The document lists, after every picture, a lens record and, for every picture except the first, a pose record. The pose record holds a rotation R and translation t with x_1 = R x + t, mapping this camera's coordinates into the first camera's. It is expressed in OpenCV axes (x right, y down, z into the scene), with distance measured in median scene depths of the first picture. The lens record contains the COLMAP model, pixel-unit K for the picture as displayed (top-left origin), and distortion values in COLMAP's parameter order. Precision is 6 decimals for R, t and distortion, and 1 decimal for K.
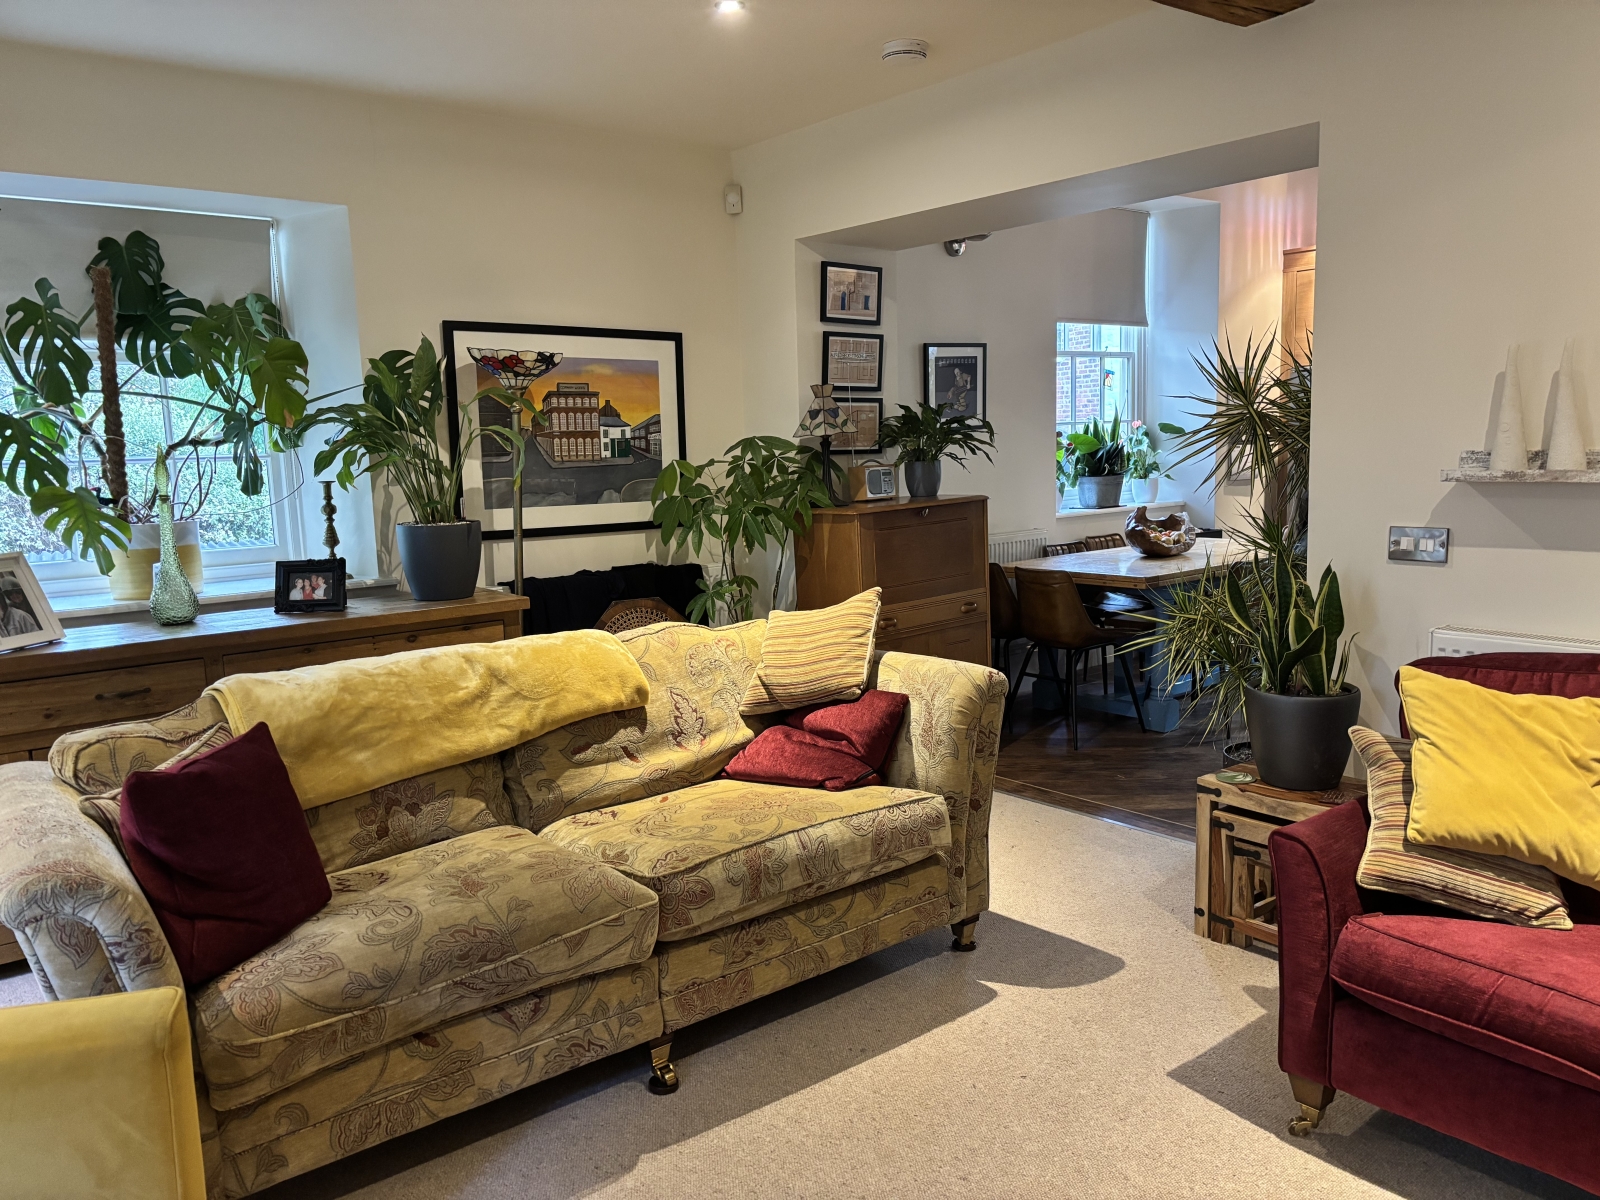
lens RADIAL K [[1205.9, 0, 798.1], [0, 1205.9, 603.2], [0, 0, 1]] dist [0.016186, 0.003691]
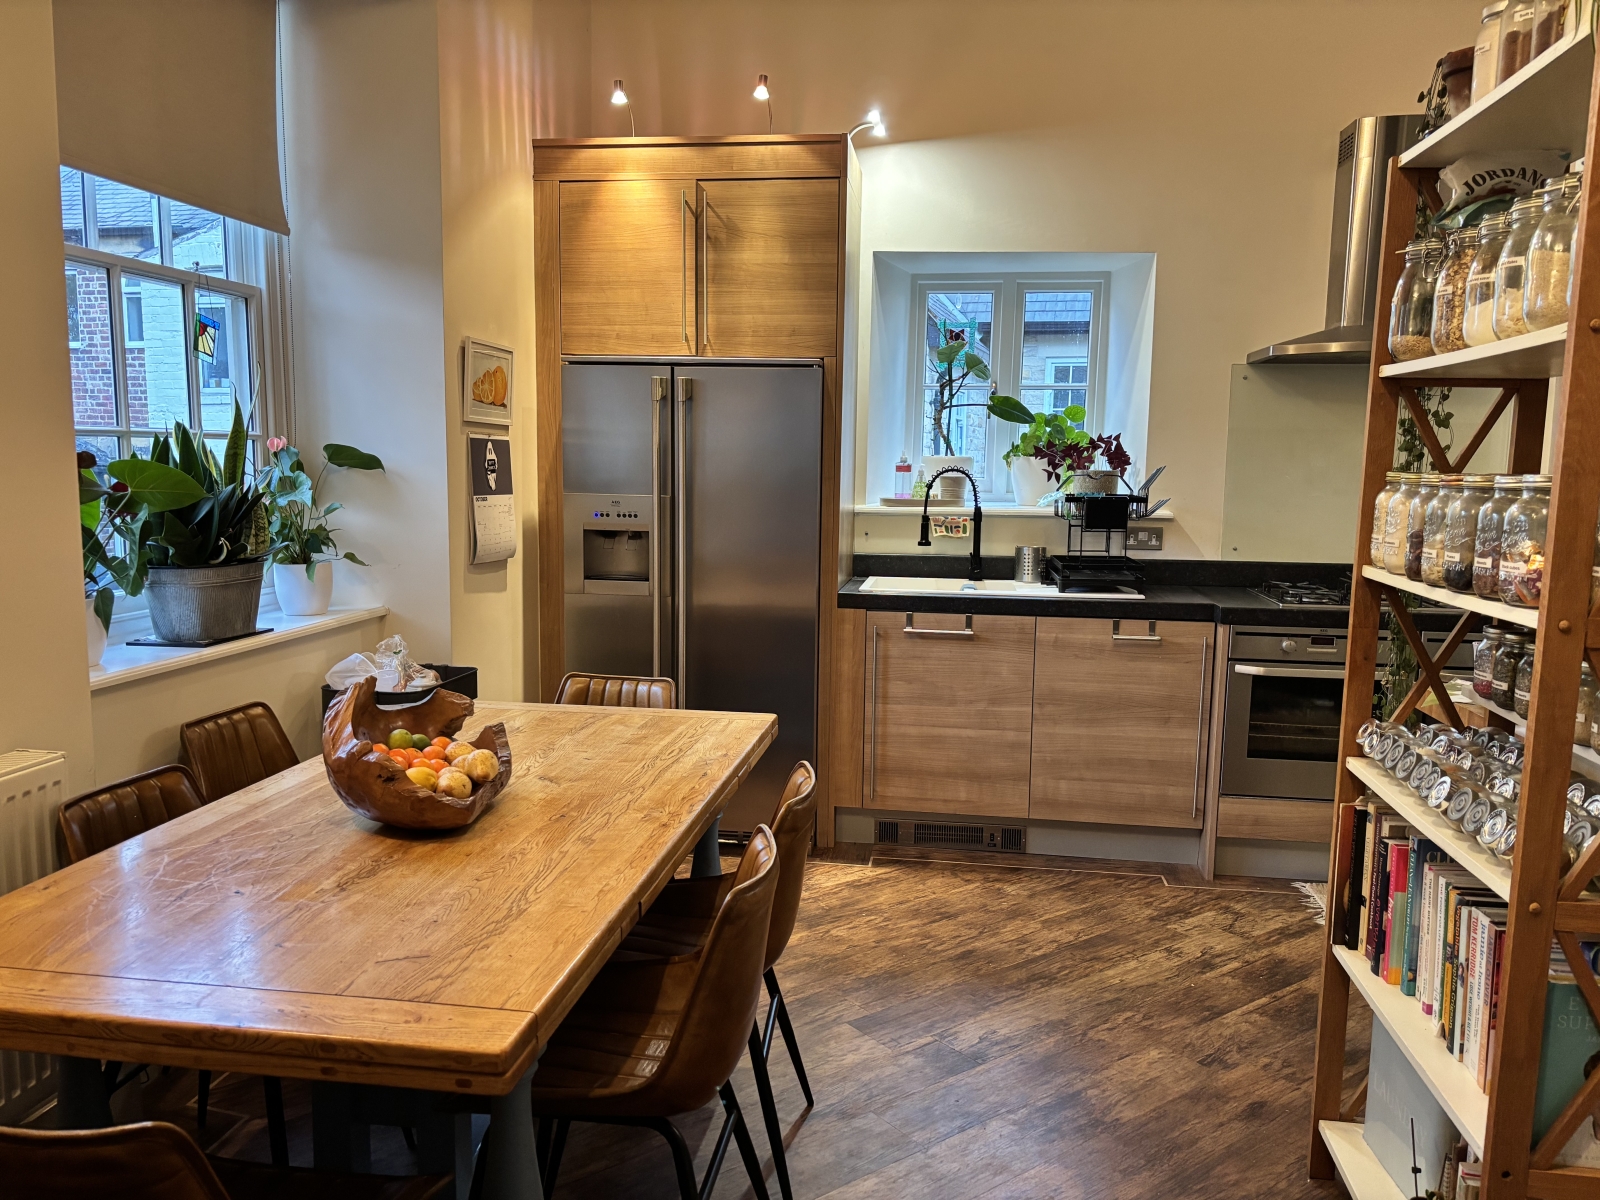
lens RADIAL K [[1205.9, 0, 802.5], [0, 1205.9, 613.0], [0, 0, 1]] dist [0.016186, 0.003691]
pose [[0.732722, -0.045412, 0.679012, 0.115853], [0.056468, 0.998387, 0.005836, -0.078329], [-0.678182, 0.034067, 0.734104, 0.548666]]
